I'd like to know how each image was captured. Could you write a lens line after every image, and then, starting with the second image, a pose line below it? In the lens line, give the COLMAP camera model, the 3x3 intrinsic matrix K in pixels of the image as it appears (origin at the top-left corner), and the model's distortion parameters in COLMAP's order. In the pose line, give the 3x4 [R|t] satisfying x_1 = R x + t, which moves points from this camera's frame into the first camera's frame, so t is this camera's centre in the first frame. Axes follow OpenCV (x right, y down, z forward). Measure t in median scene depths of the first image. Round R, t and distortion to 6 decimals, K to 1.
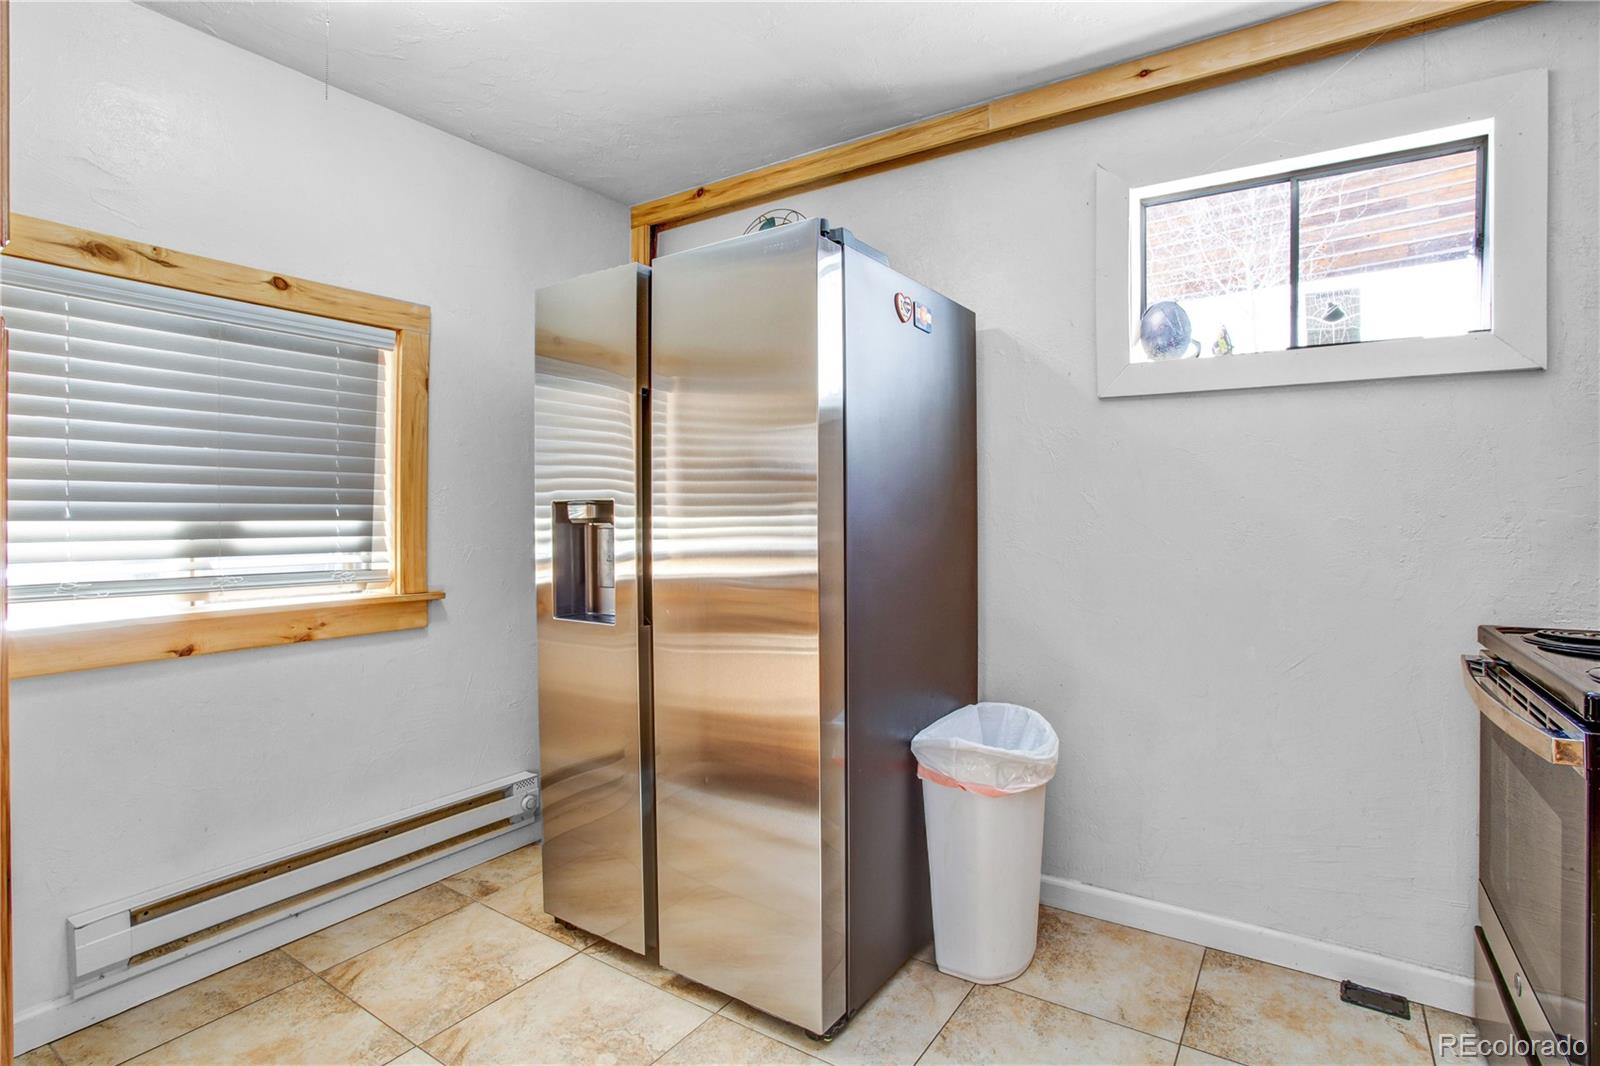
lens RADIAL K [[793.2, 0, 763.0], [0, 793.2, 518.7], [0, 0, 1]] dist [-0.085855, 0.028051]
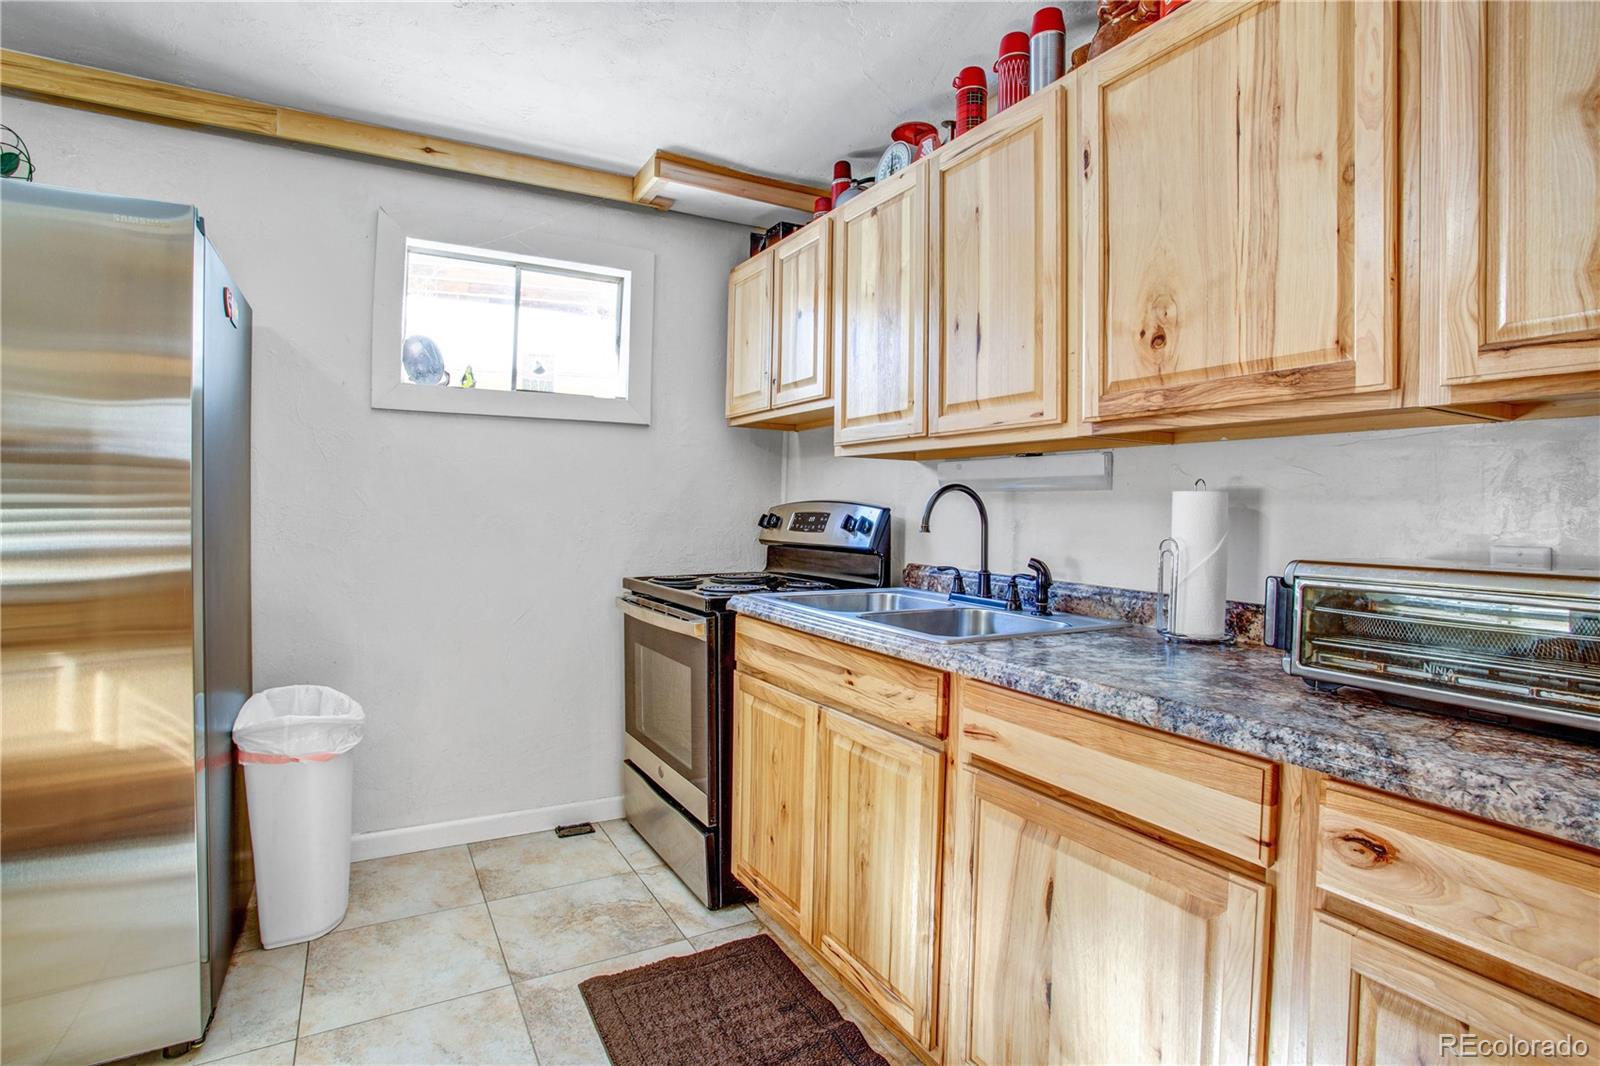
lens RADIAL K [[787.1, 0, 790.5], [0, 787.1, 513.9], [0, 0, 1]] dist [-0.078554, 0.031962]
pose [[0.438695, 0.000428, 0.898636, -0.385396], [-0.003691, 0.999992, 0.001326, -0.001014], [-0.898628, -0.003899, 0.438693, -0.076856]]
